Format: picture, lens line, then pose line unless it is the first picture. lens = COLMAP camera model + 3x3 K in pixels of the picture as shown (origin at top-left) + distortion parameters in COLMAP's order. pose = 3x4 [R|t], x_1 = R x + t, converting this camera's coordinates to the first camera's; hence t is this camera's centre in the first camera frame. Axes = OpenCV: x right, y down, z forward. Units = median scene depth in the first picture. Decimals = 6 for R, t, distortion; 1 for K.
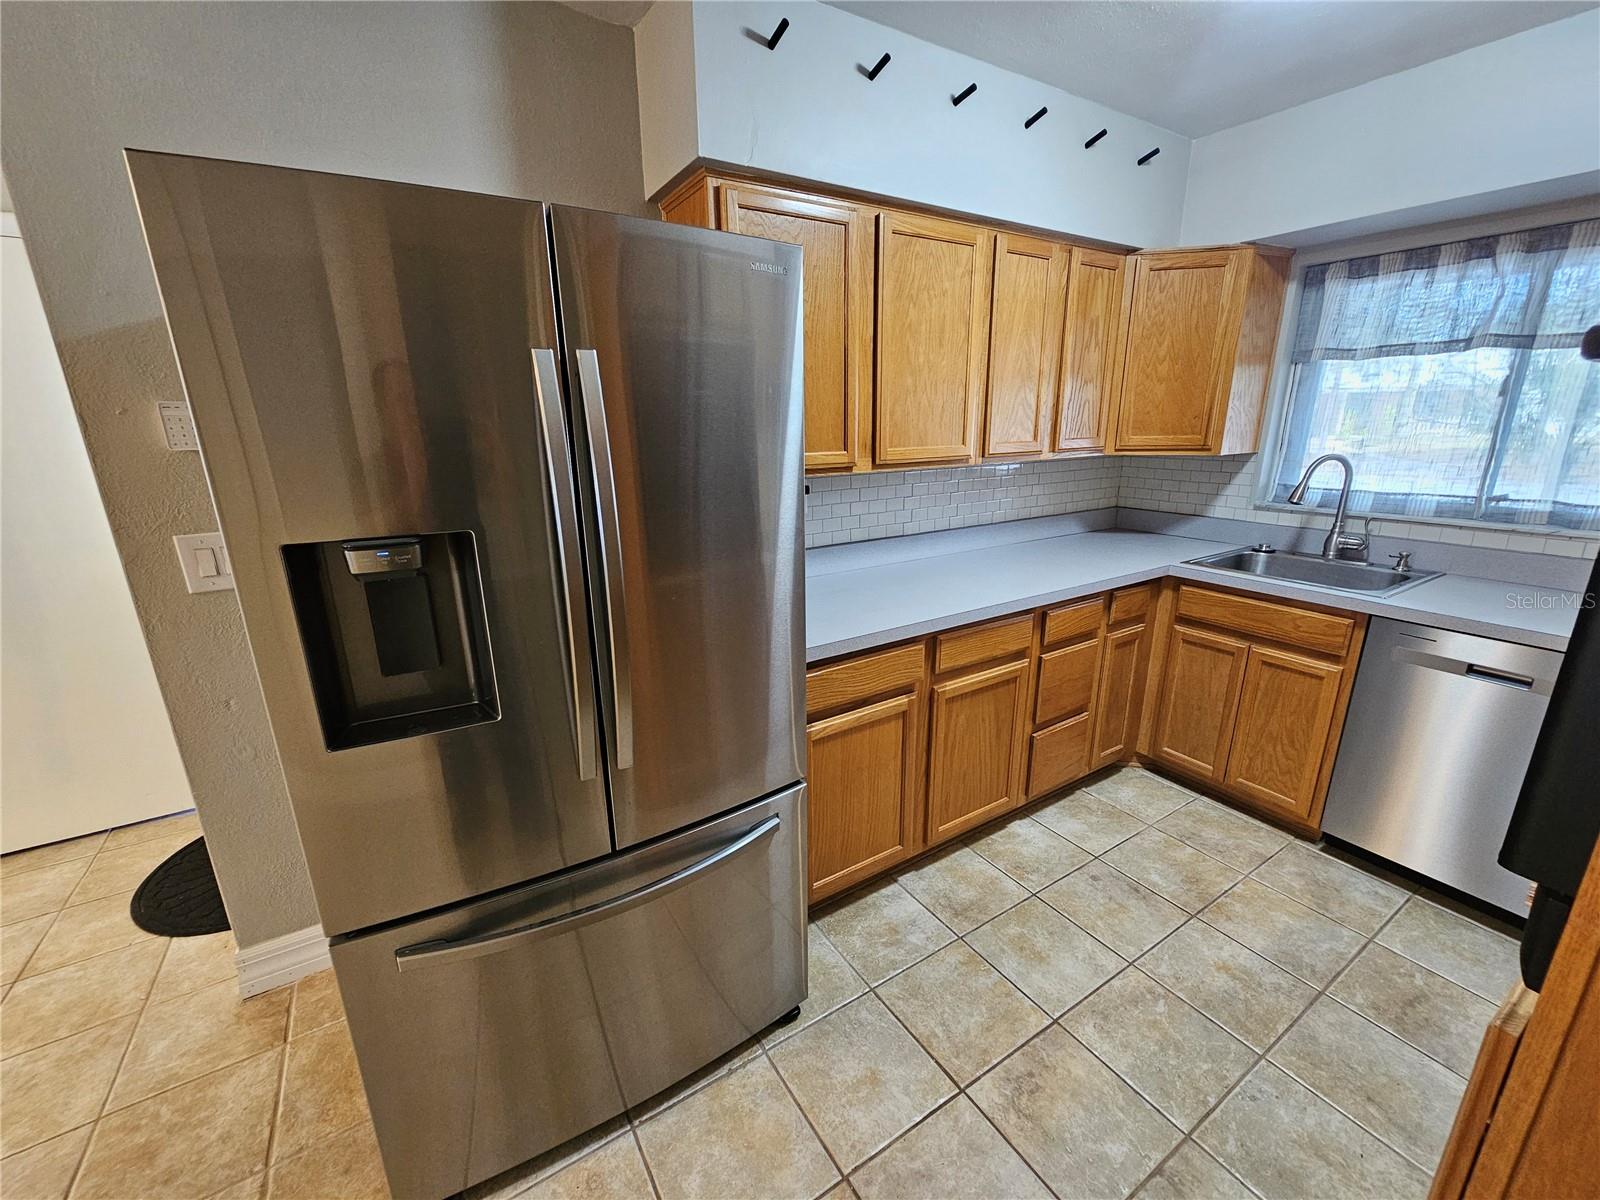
lens RADIAL K [[653.7, 0, 800.0], [0, 653.7, 600.0], [0, 0, 1]] dist [-0.001338, 0.000262]
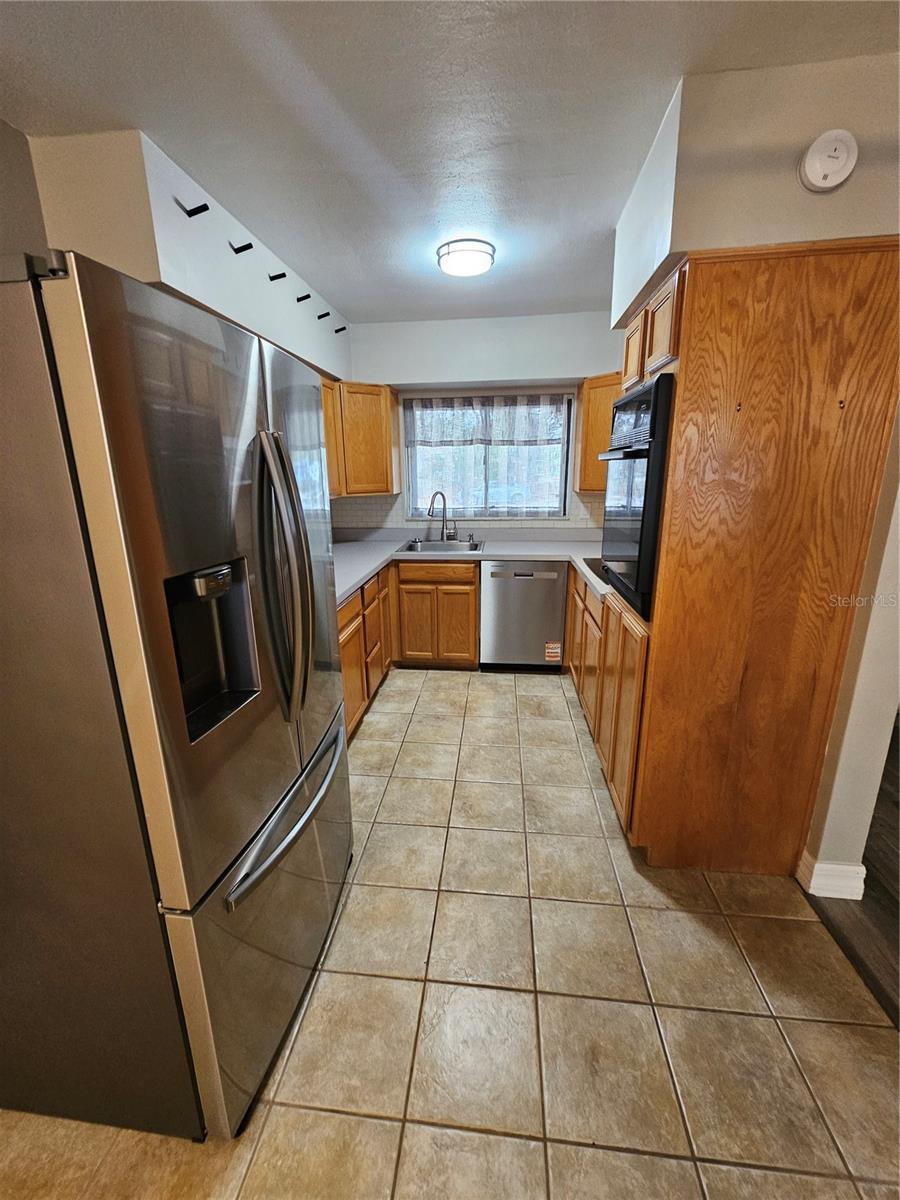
lens RADIAL K [[493.3, 0, 446.6], [0, 493.3, 594.2], [0, 0, 1]] dist [0.000765, 0.000827]
pose [[0.622849, -0.190451, 0.758807, -0.449686], [0.217295, 0.973868, 0.066067, -0.000914], [-0.751560, 0.123735, 0.647956, -0.003518]]
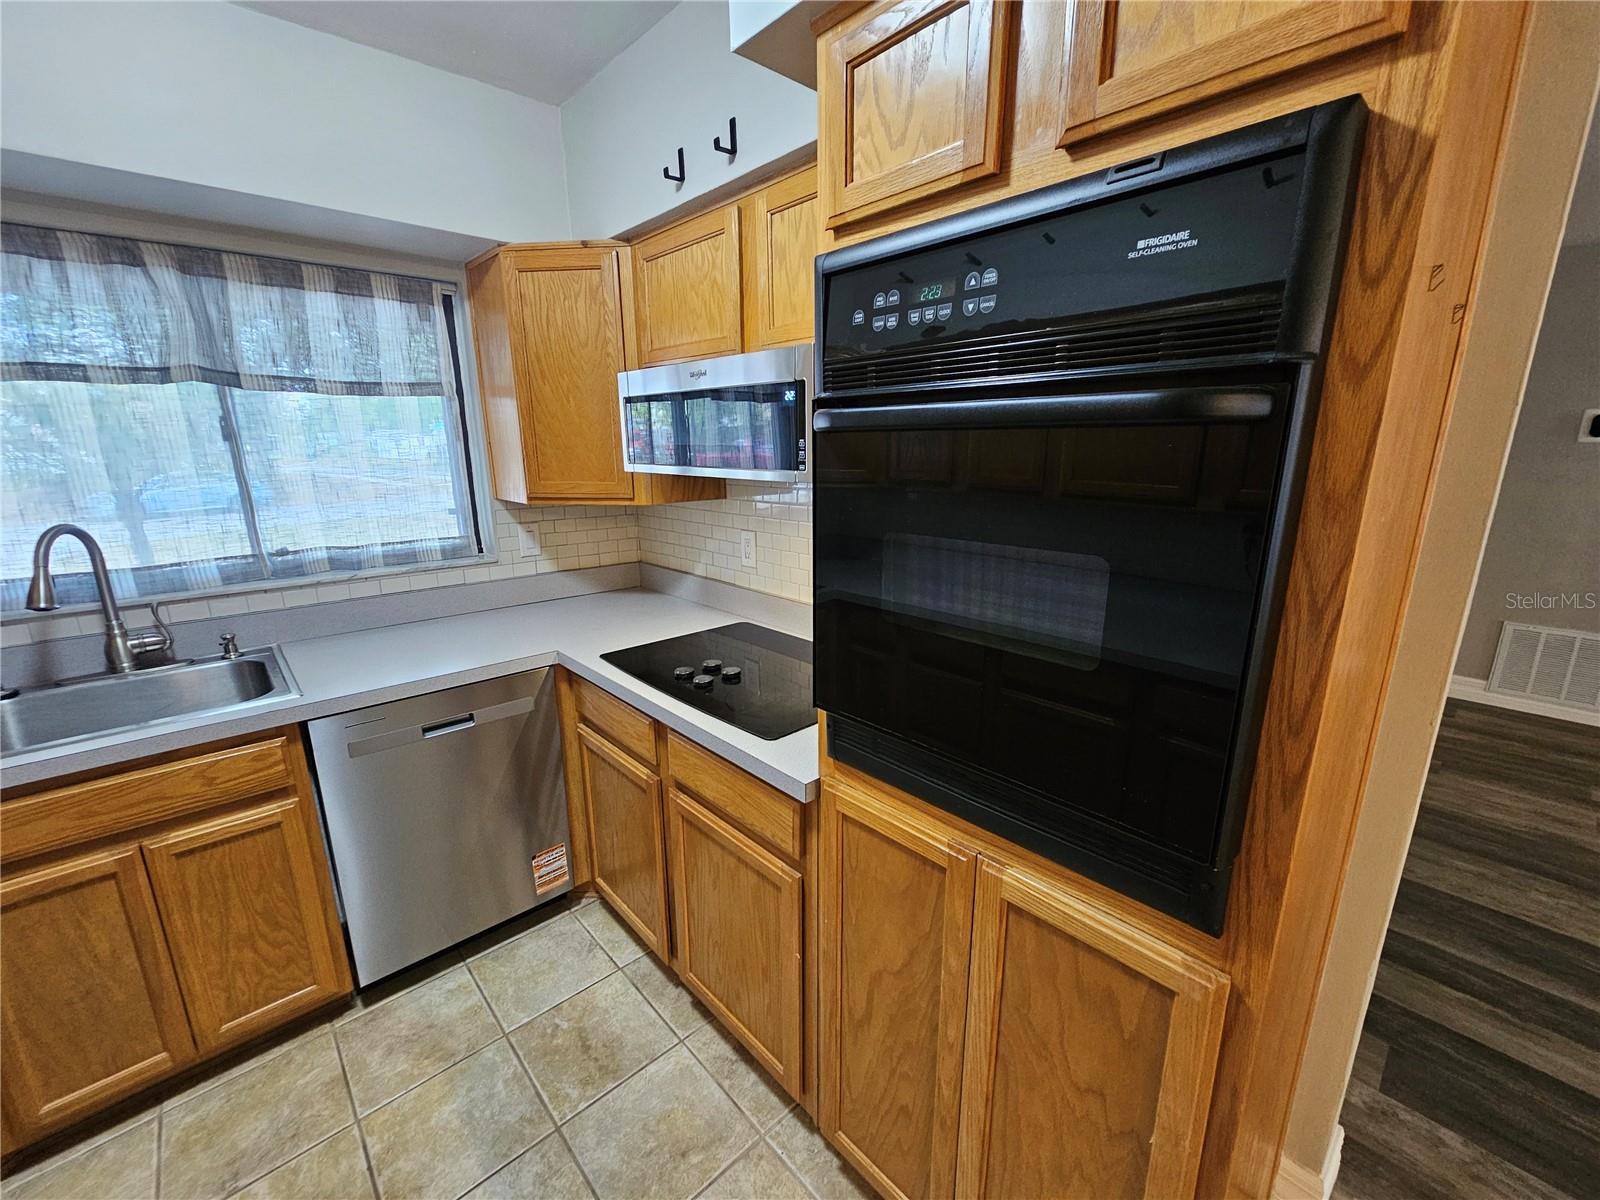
lens RADIAL K [[649.7, 0, 799.6], [0, 649.7, 607.6], [0, 0, 1]] dist [0.000003, 0.000502]
pose [[-0.178395, -0.227786, 0.957230, 0.059985], [0.272520, 0.923340, 0.270510, -0.128414], [-0.945467, 0.309122, -0.102643, 0.422521]]
